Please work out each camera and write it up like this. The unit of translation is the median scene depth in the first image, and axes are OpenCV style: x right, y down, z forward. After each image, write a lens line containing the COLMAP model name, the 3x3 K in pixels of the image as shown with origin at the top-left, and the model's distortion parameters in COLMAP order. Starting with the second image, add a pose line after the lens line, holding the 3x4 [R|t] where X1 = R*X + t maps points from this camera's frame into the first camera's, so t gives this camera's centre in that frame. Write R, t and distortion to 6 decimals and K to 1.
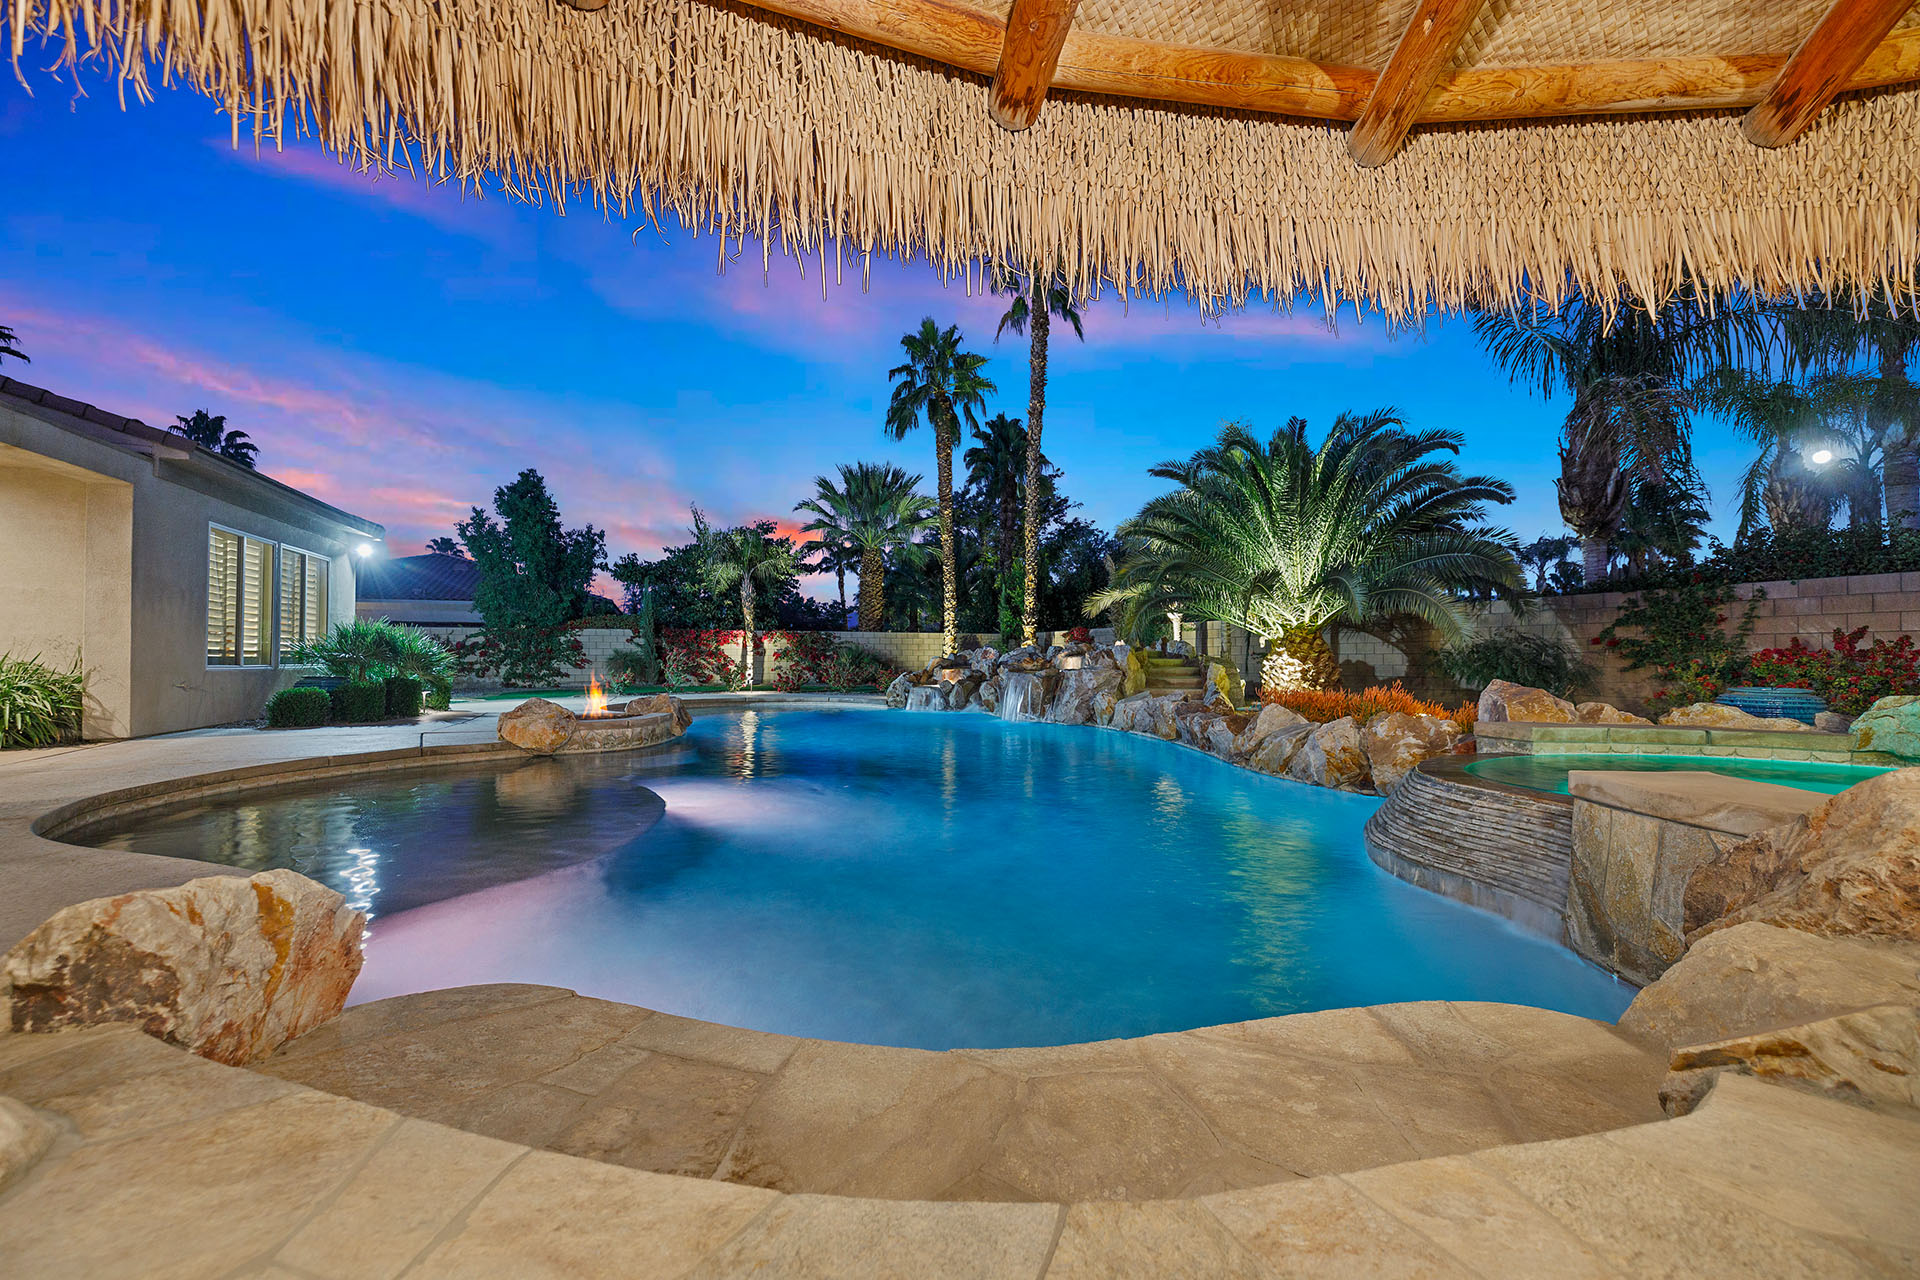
lens RADIAL K [[827.1, 0, 959.1], [0, 827.1, 641.3], [0, 0, 1]] dist [0.000215, 0.000562]
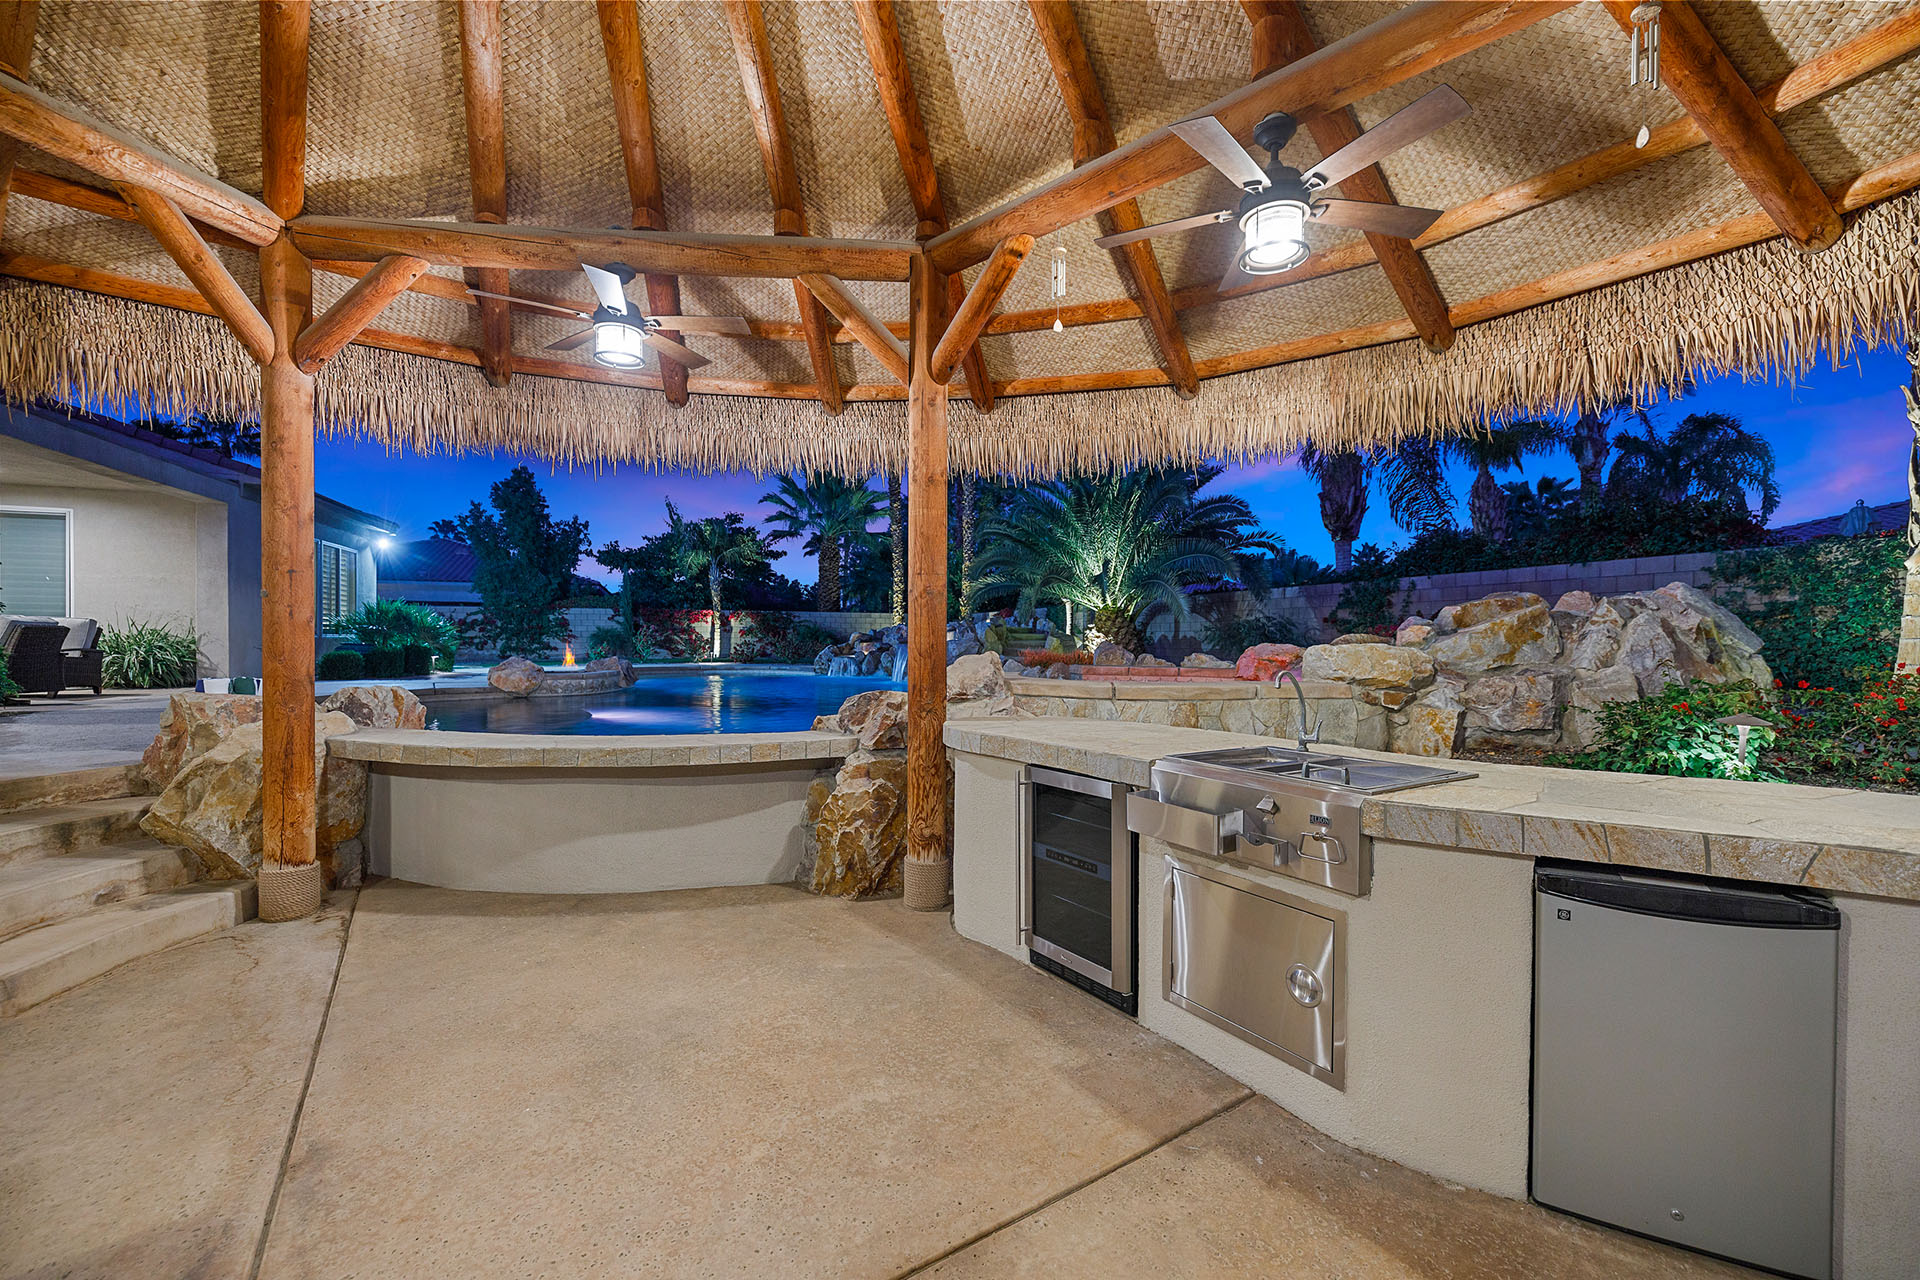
lens RADIAL K [[827.1, 0, 962.2], [0, 827.1, 644.3], [0, 0, 1]] dist [0.000215, 0.000562]
pose [[0.999991, 0.004284, 0.000702, 0.088956], [-0.004301, 0.999655, 0.025915, 0.002921], [-0.000591, -0.025918, 0.999664, -0.145892]]
